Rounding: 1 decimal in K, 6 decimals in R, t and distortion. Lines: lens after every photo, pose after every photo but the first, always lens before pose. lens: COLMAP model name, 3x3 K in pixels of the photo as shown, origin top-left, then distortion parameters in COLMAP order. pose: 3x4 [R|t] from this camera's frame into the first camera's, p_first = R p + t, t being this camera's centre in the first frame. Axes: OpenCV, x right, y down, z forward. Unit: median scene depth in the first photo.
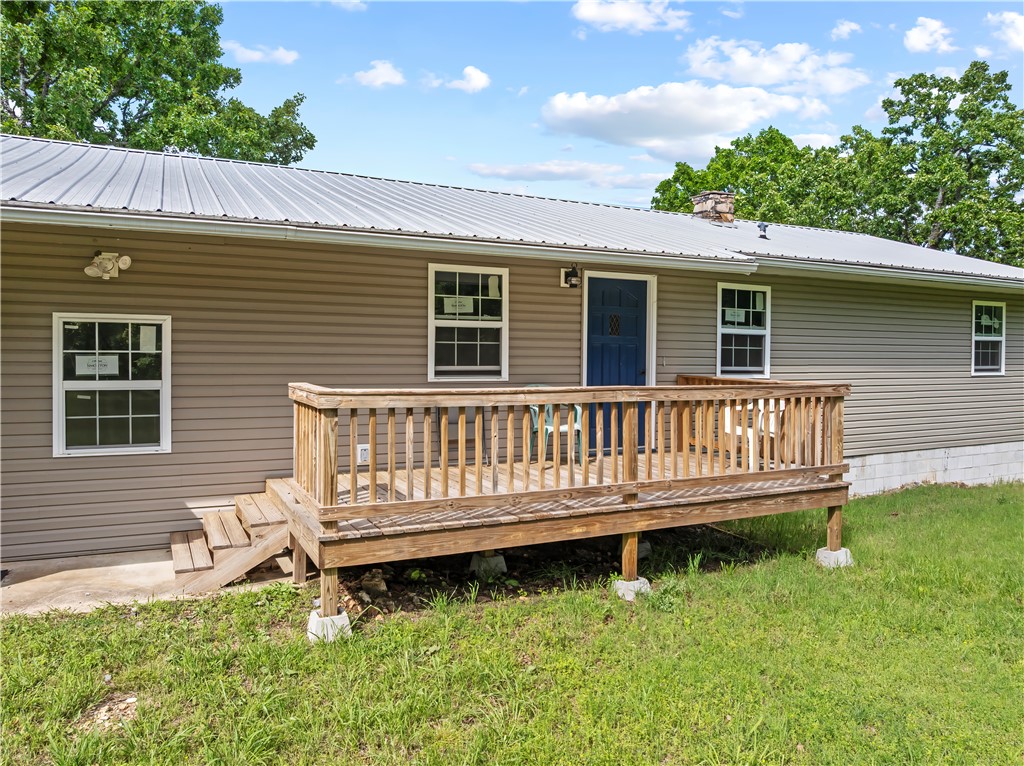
lens RADIAL K [[724.0, 0, 513.5], [0, 724.0, 364.6], [0, 0, 1]] dist [-0.061682, 0.047011]
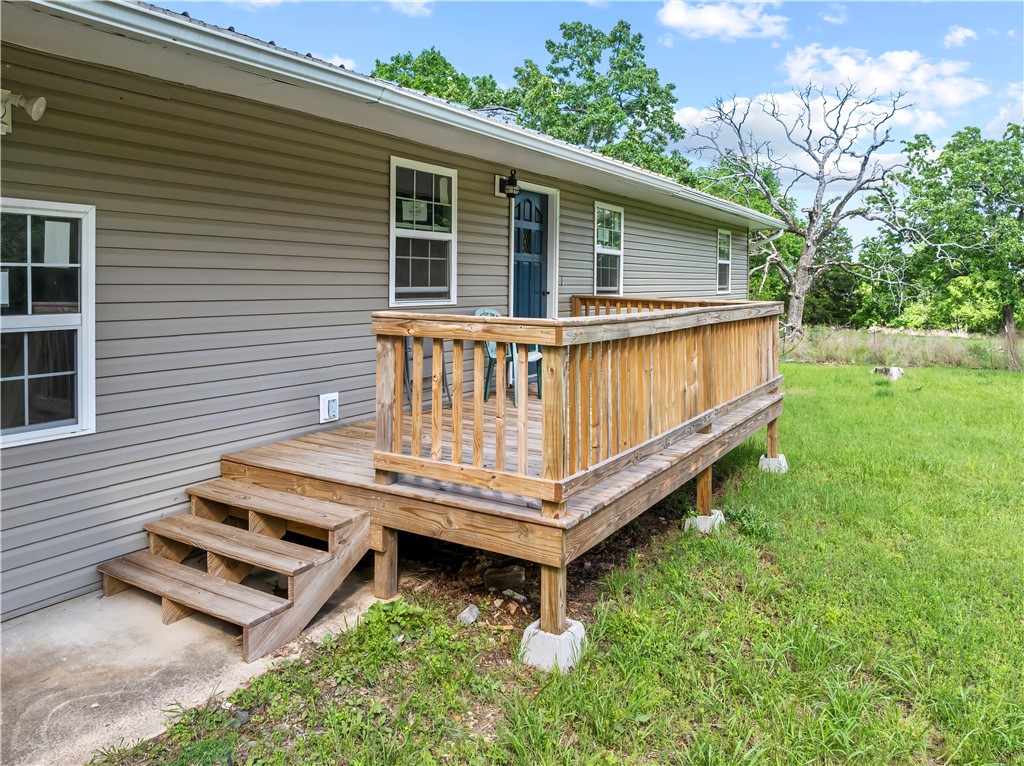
lens RADIAL K [[738.6, 0, 511.8], [0, 738.6, 306.5], [0, 0, 1]] dist [-0.058112, 0.004713]
pose [[0.845054, -0.017407, 0.534397, -0.416968], [0.001238, 0.999531, 0.030599, -0.001347], [-0.534679, -0.025196, 0.844680, 0.245769]]
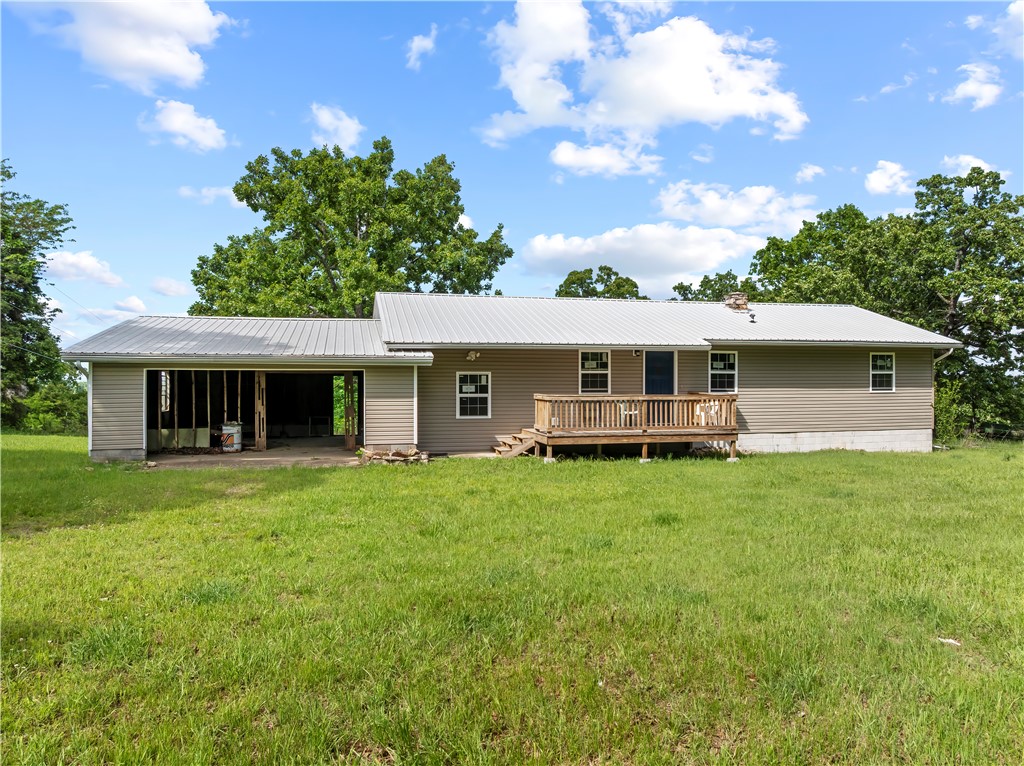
lens RADIAL K [[711.3, 0, 518.0], [0, 711.3, 380.7], [0, 0, 1]] dist [-0.042156, -0.003326]
pose [[0.976317, -0.007987, -0.216198, 0.214693], [0.005158, 0.999894, -0.013648, 0.006816], [0.216284, 0.012210, 0.976254, -1.498775]]
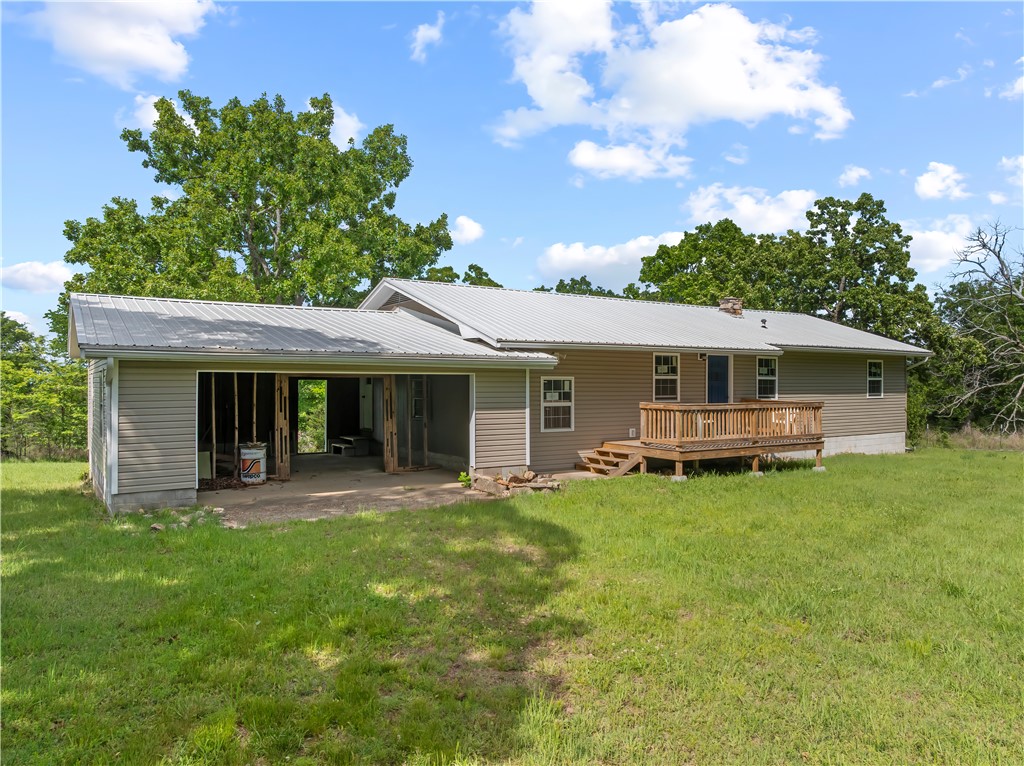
lens RADIAL K [[711.3, 0, 518.0], [0, 711.3, 380.7], [0, 0, 1]] dist [-0.042156, -0.003326]
pose [[0.993055, -0.005188, 0.117534, -0.794980], [0.007075, 0.999853, -0.015646, -0.013650], [-0.117435, 0.016369, 0.992946, -1.198341]]
